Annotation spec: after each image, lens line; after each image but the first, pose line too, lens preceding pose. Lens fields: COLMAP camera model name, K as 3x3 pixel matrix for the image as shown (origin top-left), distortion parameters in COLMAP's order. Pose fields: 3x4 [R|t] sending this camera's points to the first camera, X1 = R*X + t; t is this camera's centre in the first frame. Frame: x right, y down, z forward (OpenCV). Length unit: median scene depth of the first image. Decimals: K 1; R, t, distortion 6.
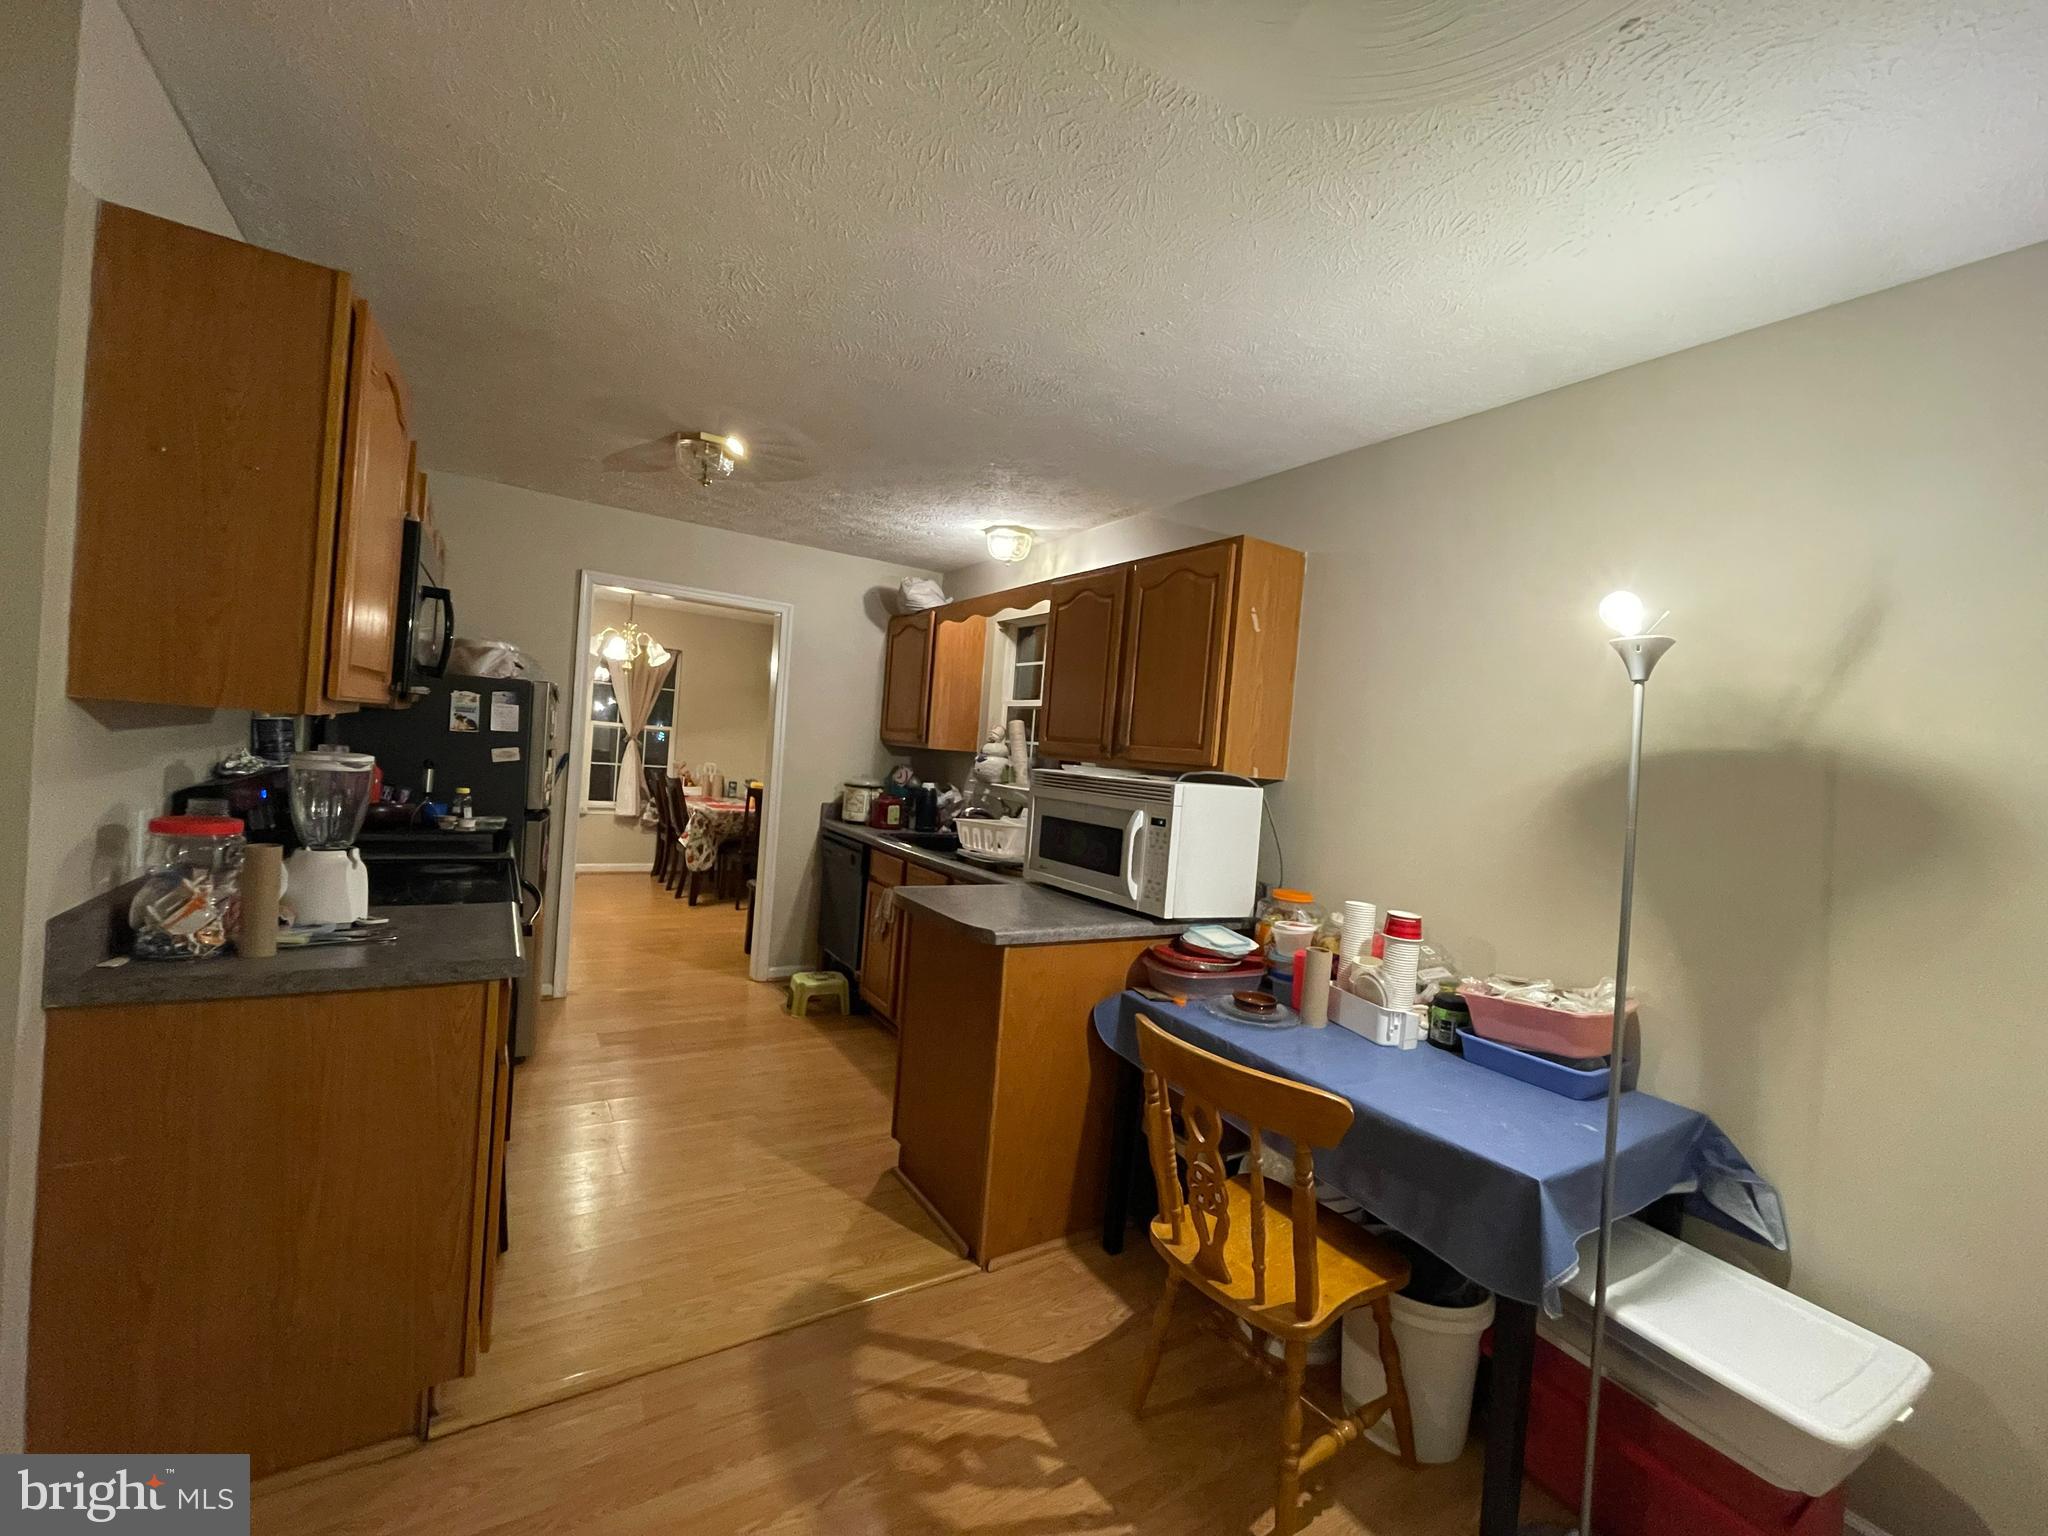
lens RADIAL K [[831.3, 0, 1021.7], [0, 831.3, 767.4], [0, 0, 1]] dist [-0.003771, 0.000011]
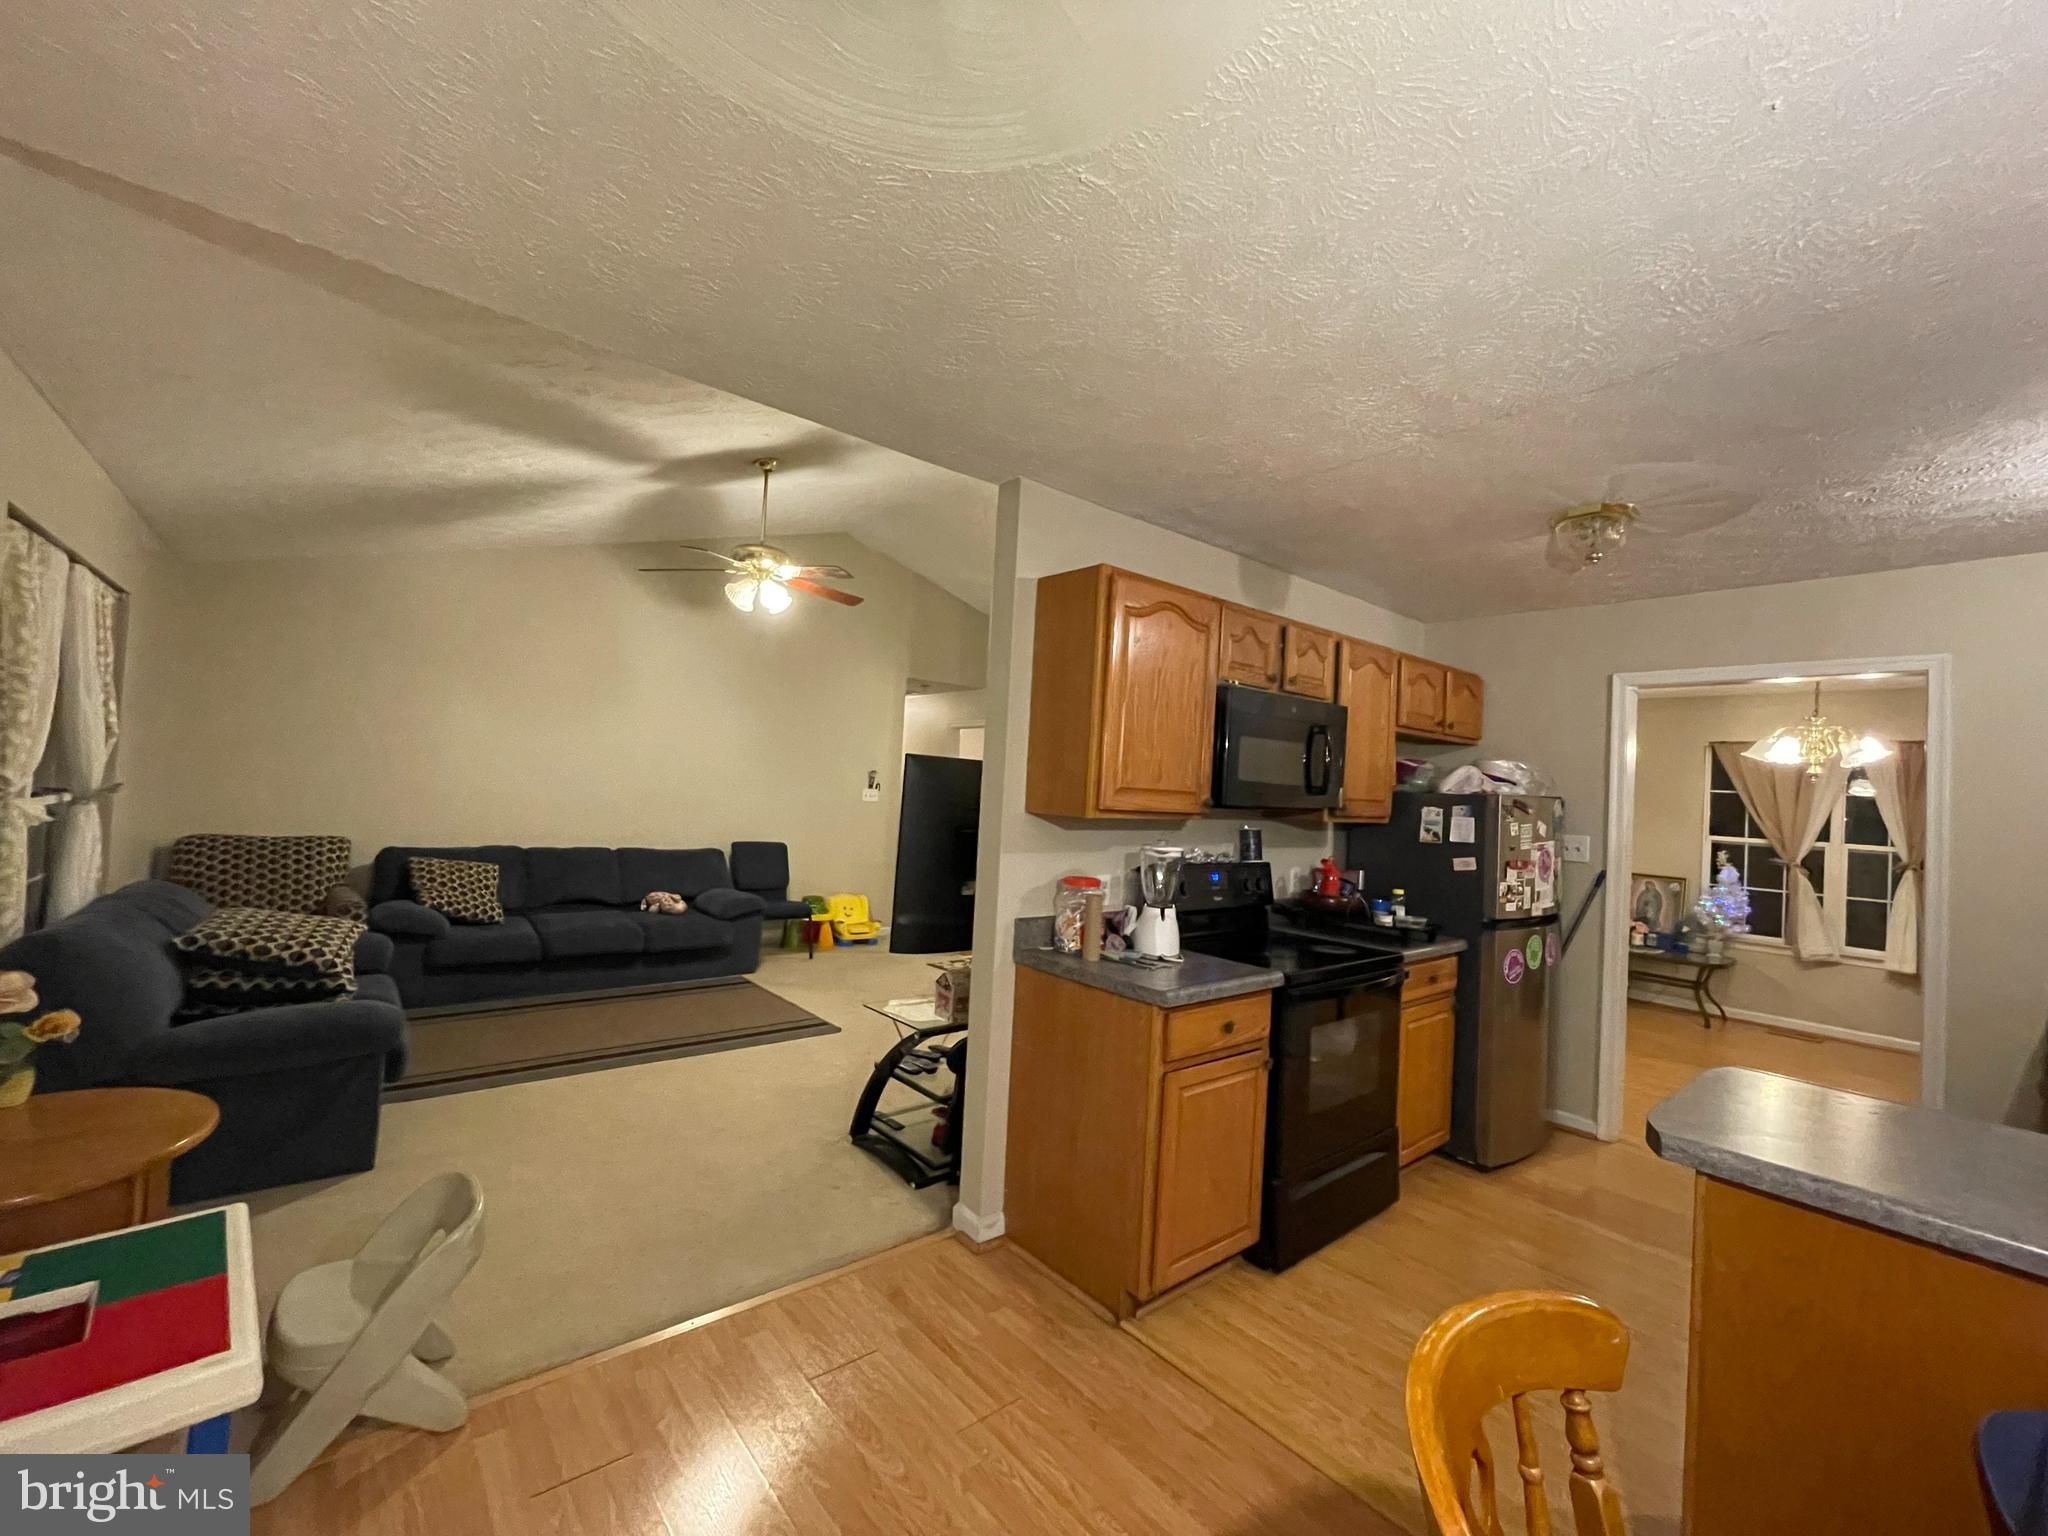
lens RADIAL K [[833.2, 0, 1024.8], [0, 833.2, 769.2], [0, 0, 1]] dist [-0.003078, -0.000324]
pose [[0.136668, -0.098356, -0.985722, 0.371801], [-0.060904, 0.992342, -0.107460, 0.013171], [0.988743, 0.074721, 0.129631, 0.284424]]
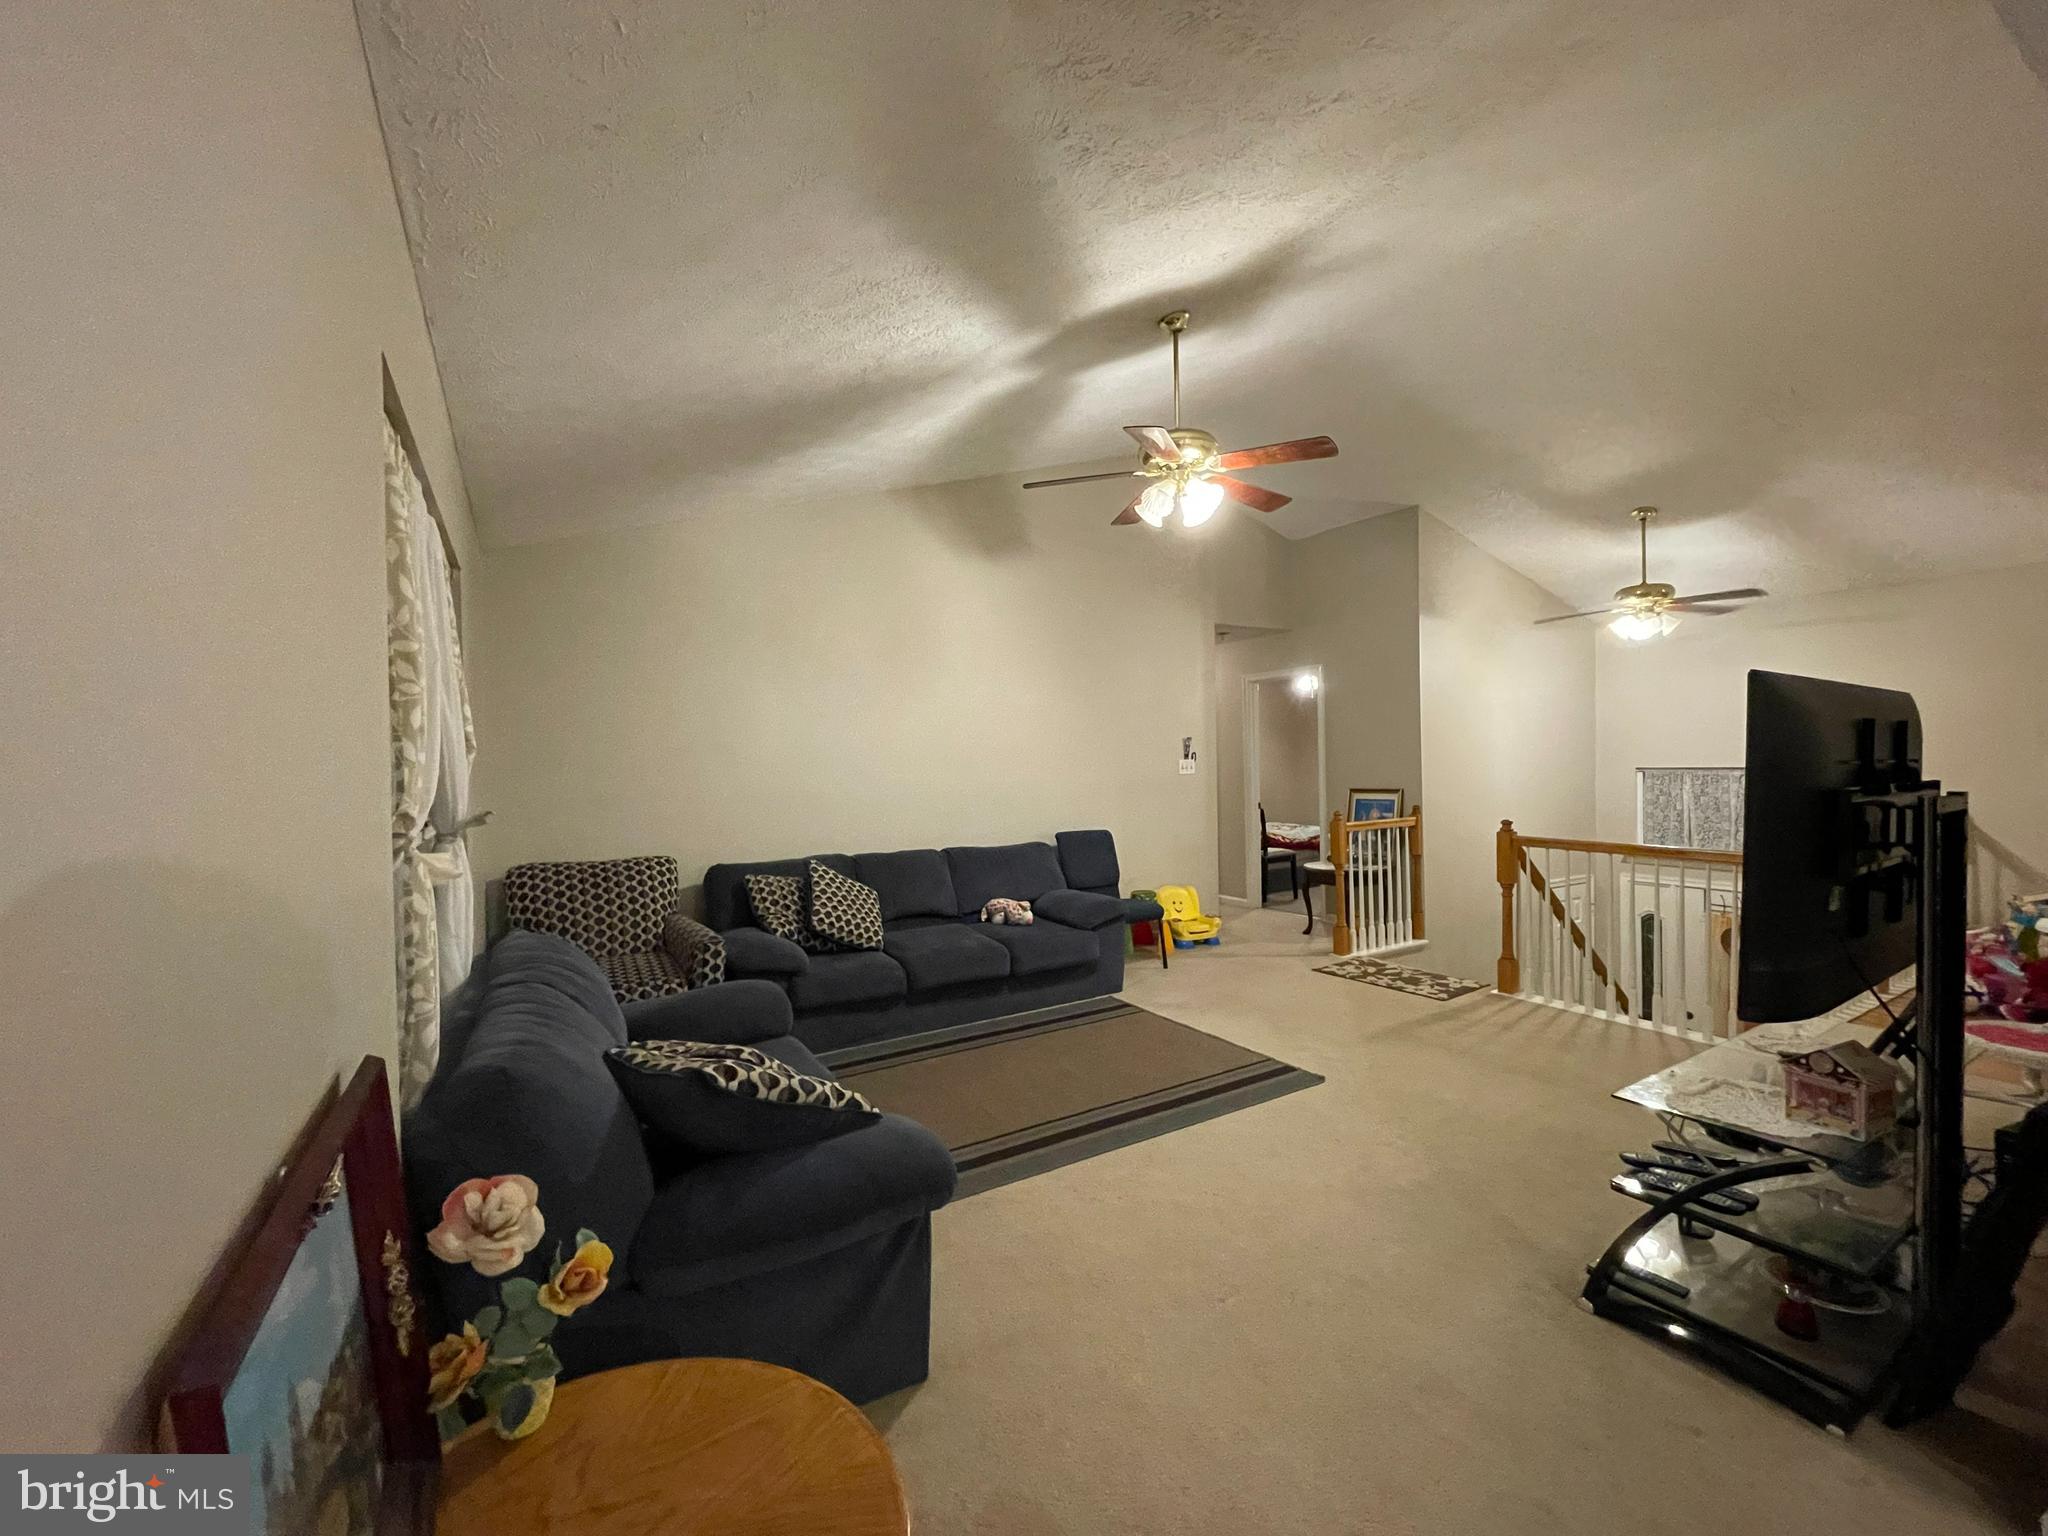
lens RADIAL K [[833.1, 0, 1024.0], [0, 833.1, 768.0], [0, 0, 1]] dist [0.000747, -0.000368]
pose [[-0.026668, -0.070741, -0.997138, -0.035988], [-0.000869, 0.997494, -0.070743, 0.002322], [0.999644, -0.001020, -0.026663, -0.174942]]
